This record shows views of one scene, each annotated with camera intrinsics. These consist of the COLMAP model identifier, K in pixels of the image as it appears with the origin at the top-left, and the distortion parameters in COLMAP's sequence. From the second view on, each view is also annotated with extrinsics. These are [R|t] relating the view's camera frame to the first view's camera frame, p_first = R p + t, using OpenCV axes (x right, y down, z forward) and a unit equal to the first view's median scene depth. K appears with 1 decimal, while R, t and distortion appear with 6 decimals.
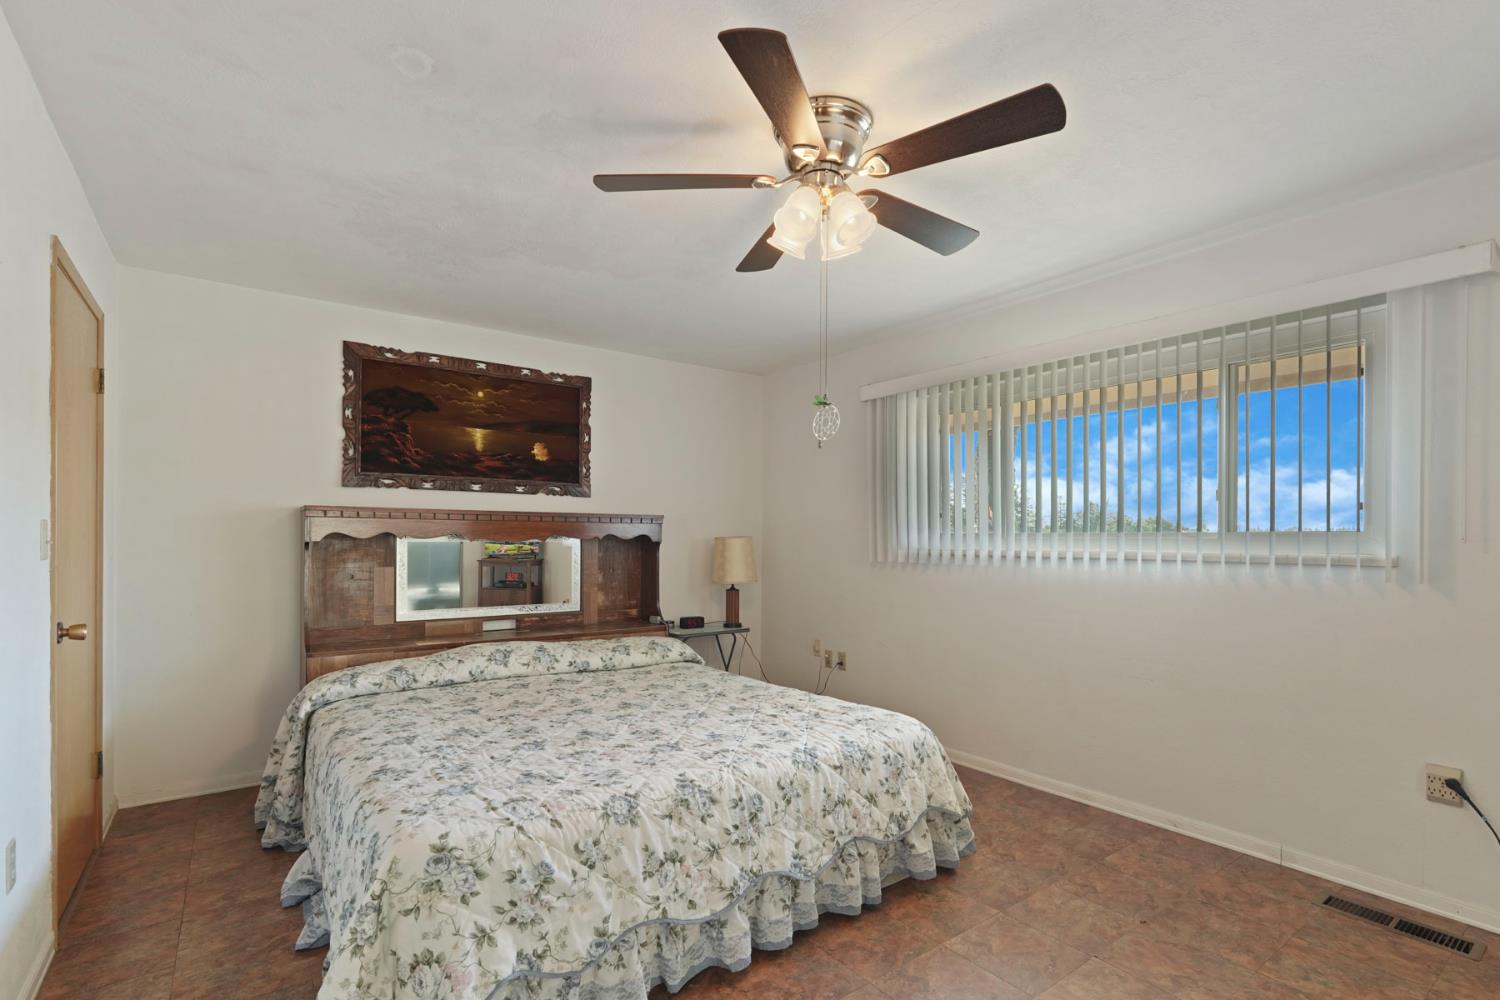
lens RADIAL K [[696.8, 0, 750.0], [0, 696.8, 500.0], [0, 0, 1]] dist [-0.013860, 0.000297]
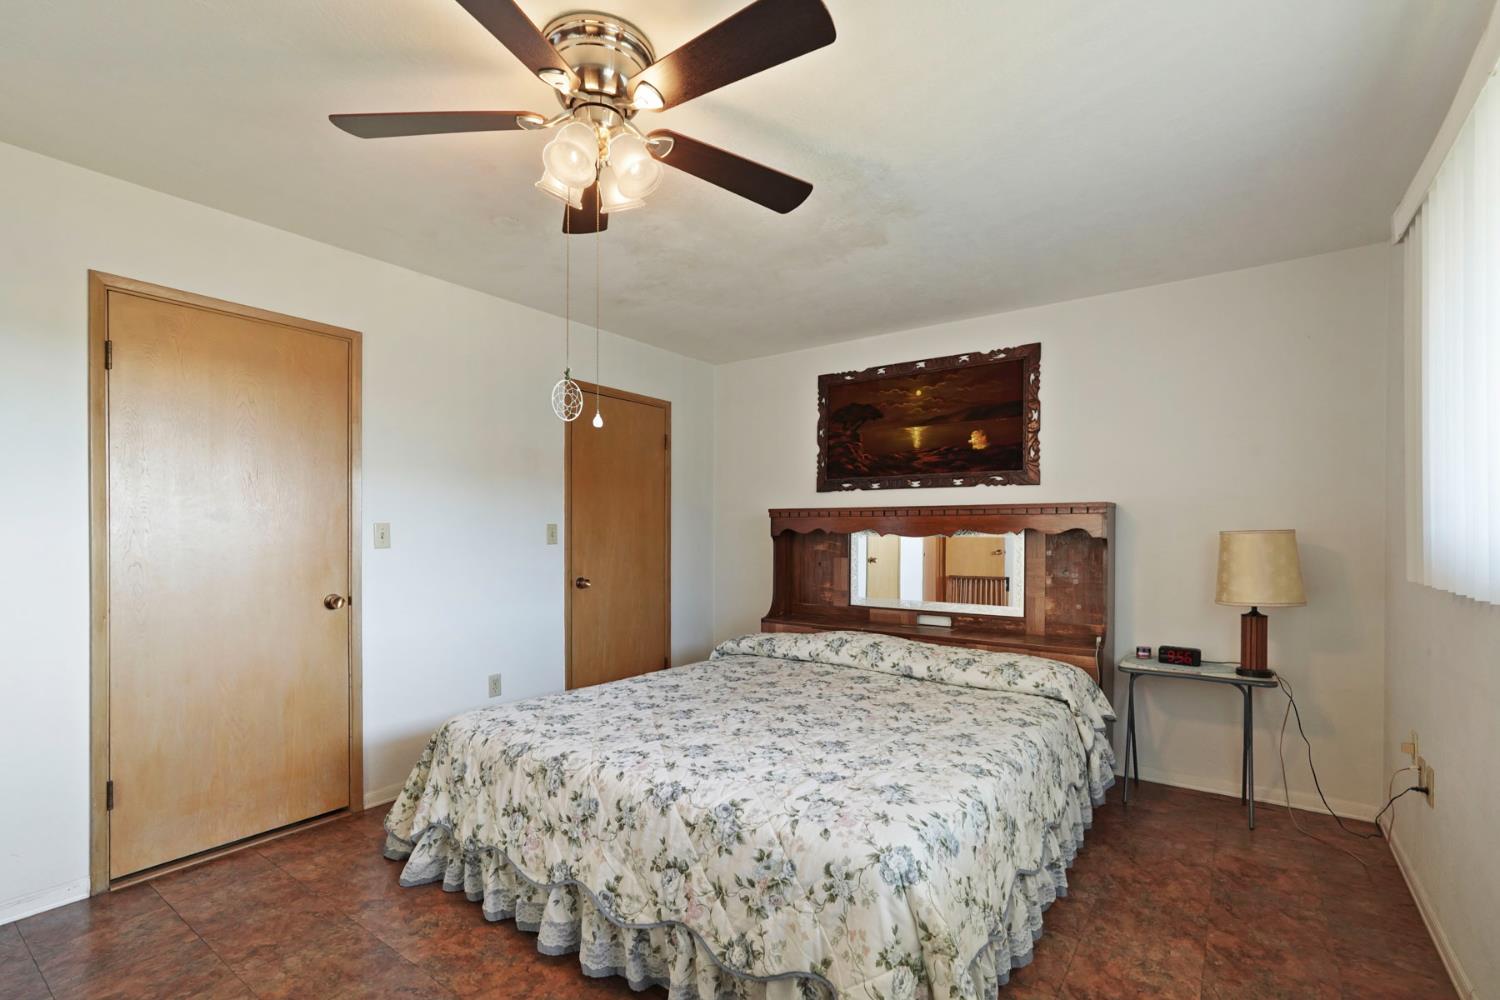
lens RADIAL K [[674.2, 0, 755.5], [0, 674.2, 503.0], [0, 0, 1]] dist [-0.021231, 0.014253]
pose [[0.311876, -0.043597, -0.949122, 0.500571], [0.051738, 0.998244, -0.028852, 0.027680], [0.948713, -0.040108, 0.313584, 0.481458]]
